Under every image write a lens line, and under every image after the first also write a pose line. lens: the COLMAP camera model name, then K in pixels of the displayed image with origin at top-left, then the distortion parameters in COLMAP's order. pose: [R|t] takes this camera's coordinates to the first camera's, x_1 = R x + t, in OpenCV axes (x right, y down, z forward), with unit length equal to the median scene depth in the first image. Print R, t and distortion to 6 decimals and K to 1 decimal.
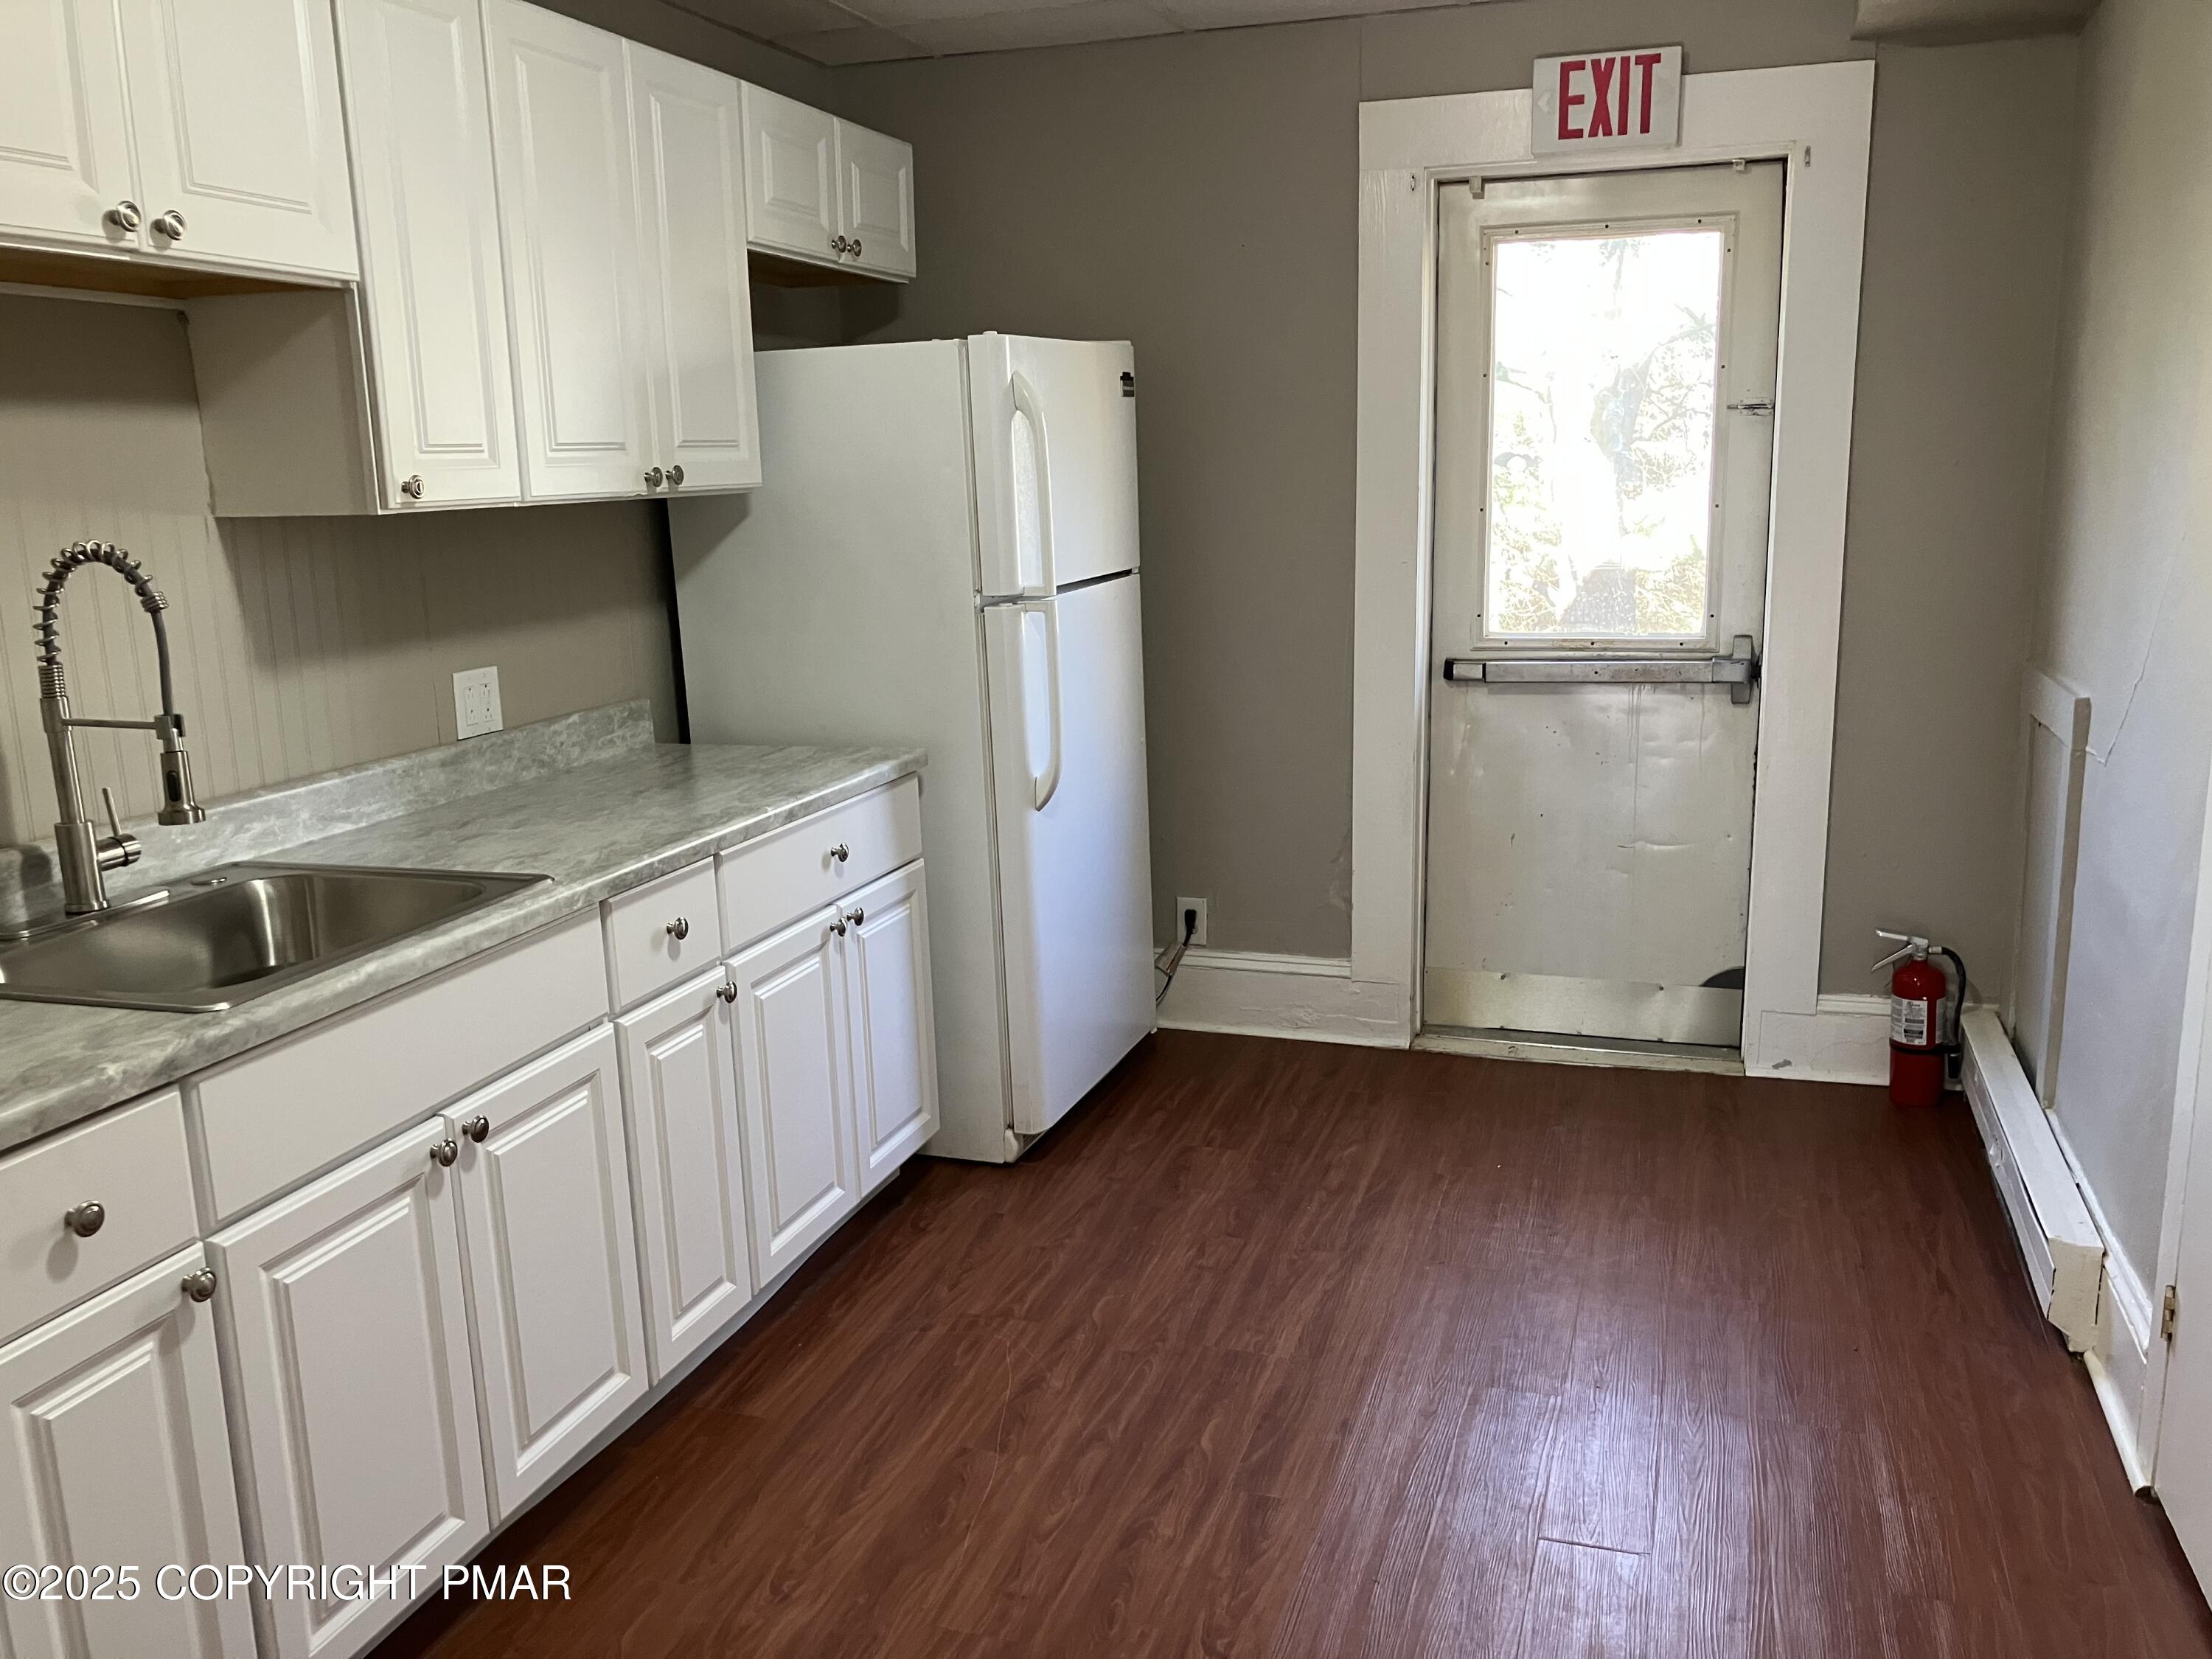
lens RADIAL K [[1853.5, 0, 1106.0], [0, 1853.5, 829.5], [0, 0, 1]] dist [-0.000422, -0.000844]
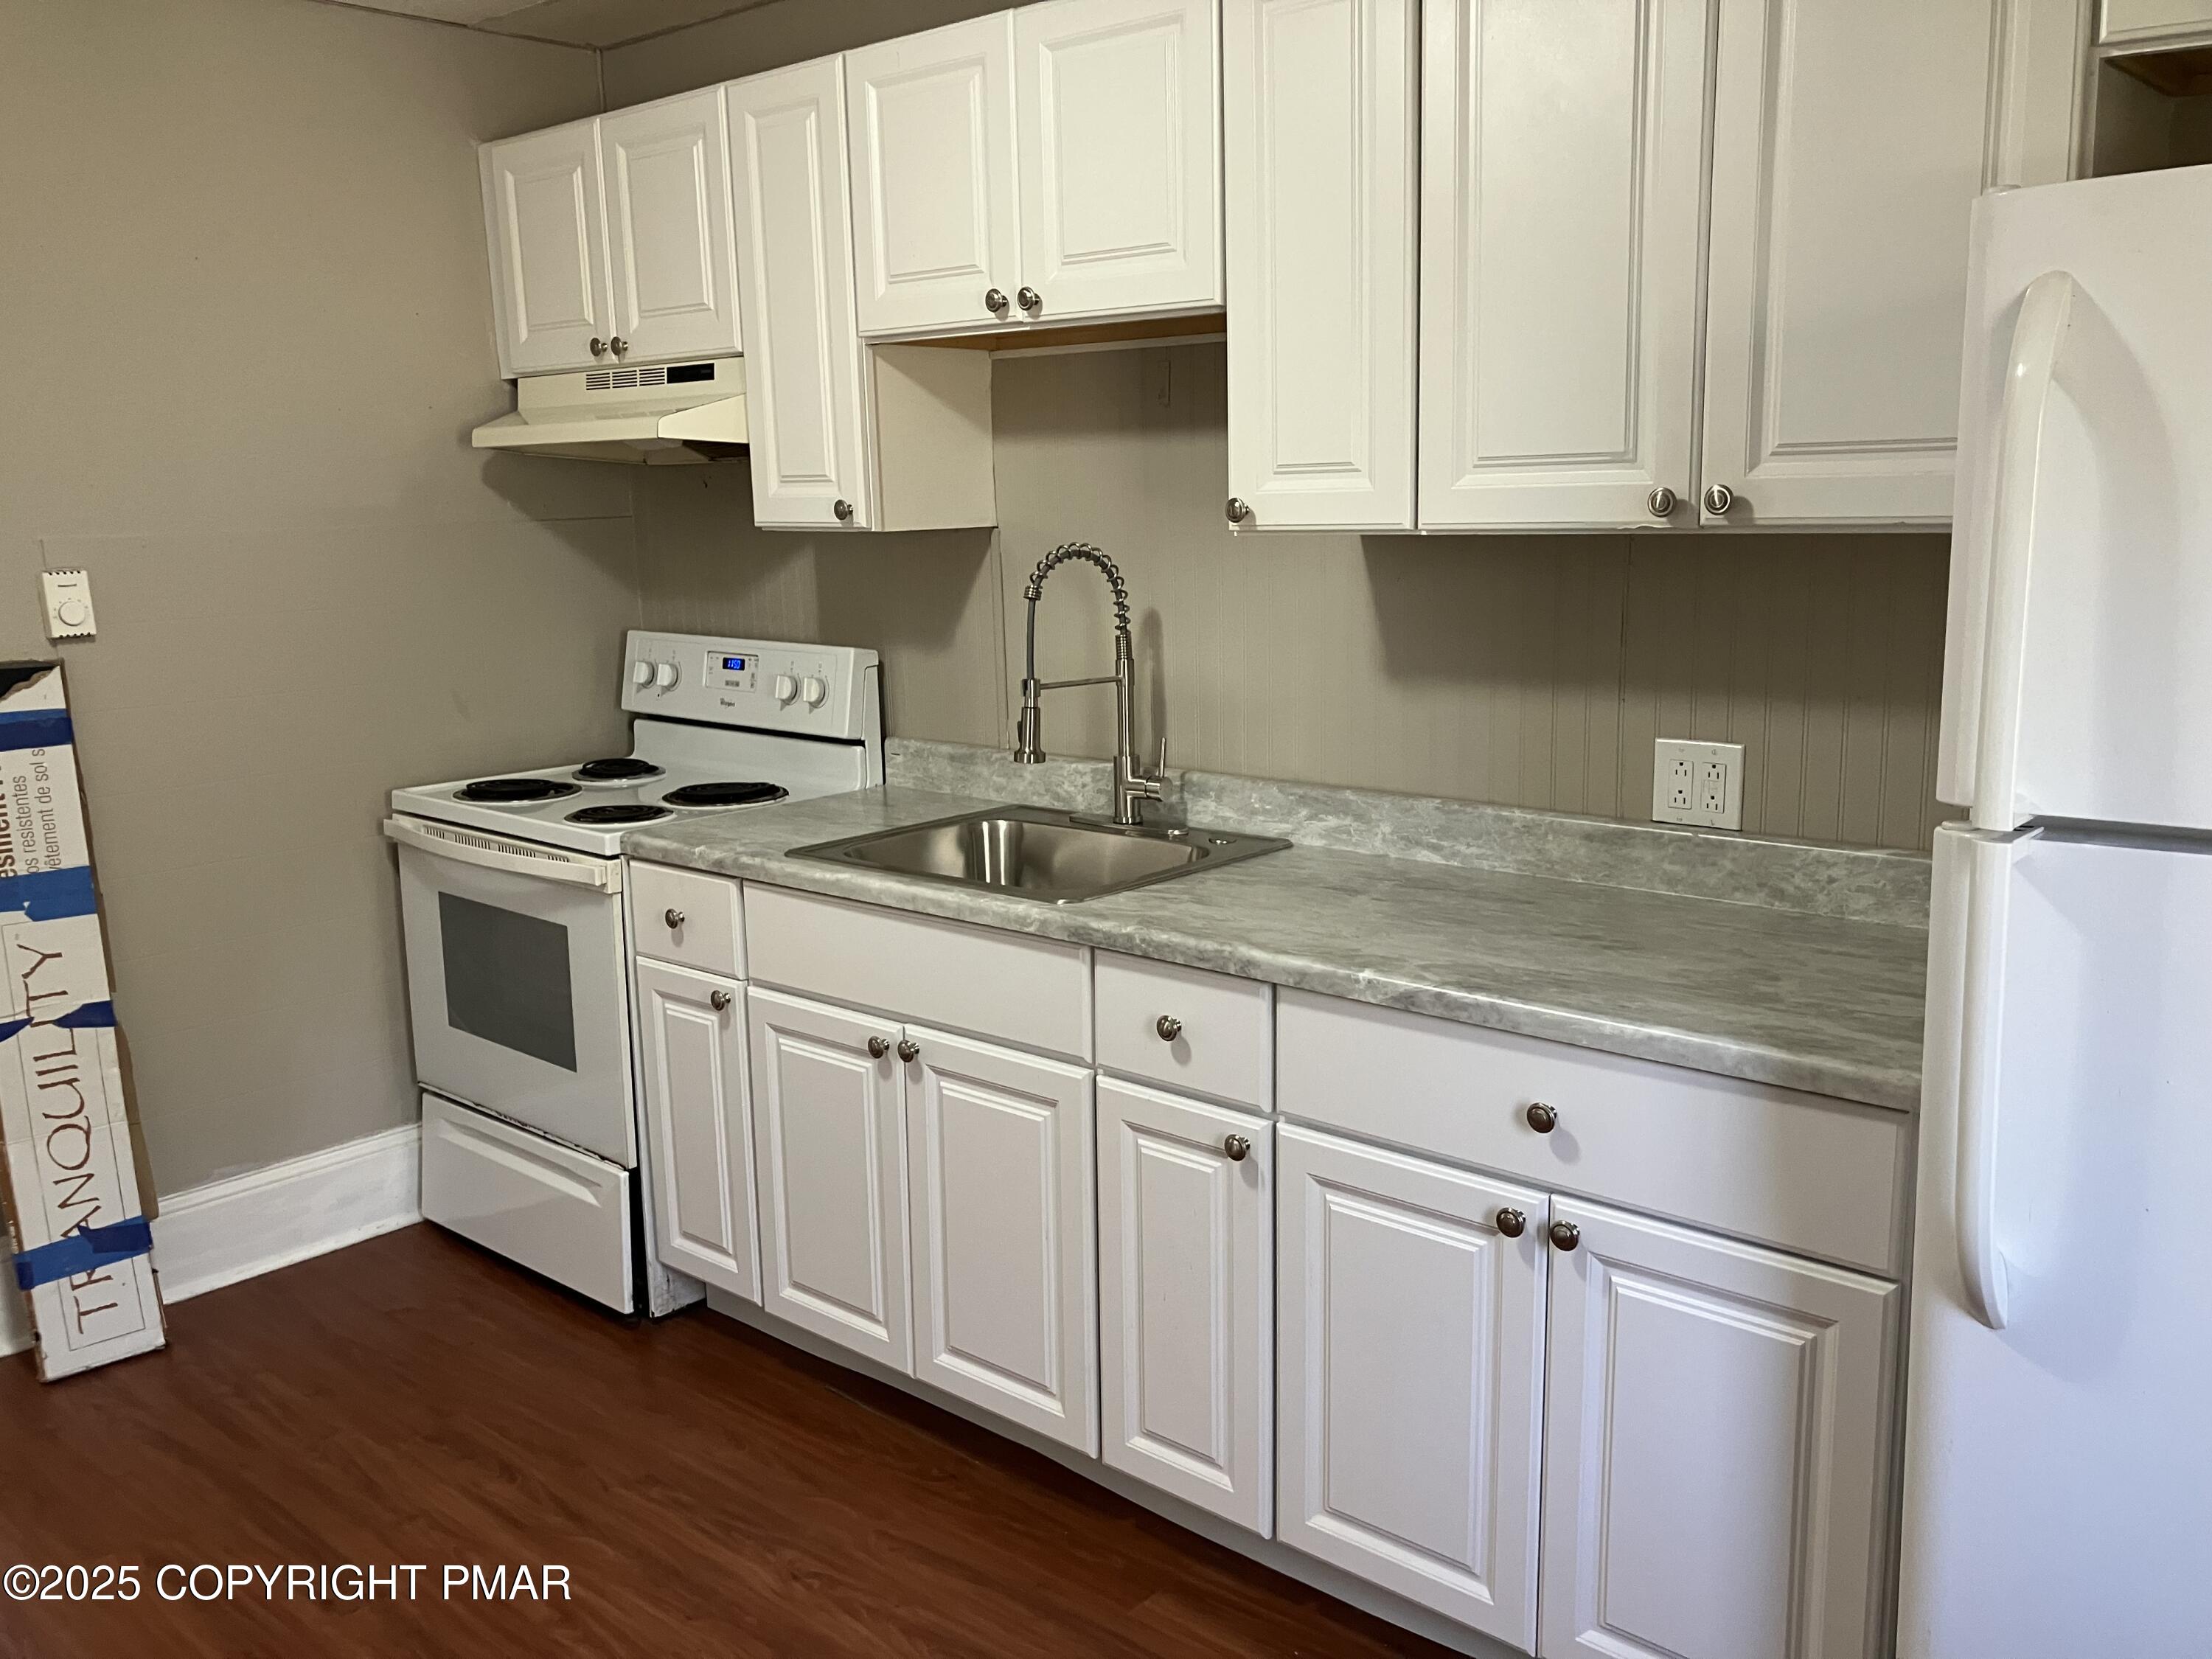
lens RADIAL K [[1853.5, 0, 1106.0], [0, 1853.5, 829.5], [0, 0, 1]] dist [-0.000422, -0.000844]
pose [[-0.409661, 0.200103, -0.890021, 0.539994], [-0.148495, 0.948005, 0.281489, -0.276806], [0.900071, 0.247478, -0.358646, 1.272290]]
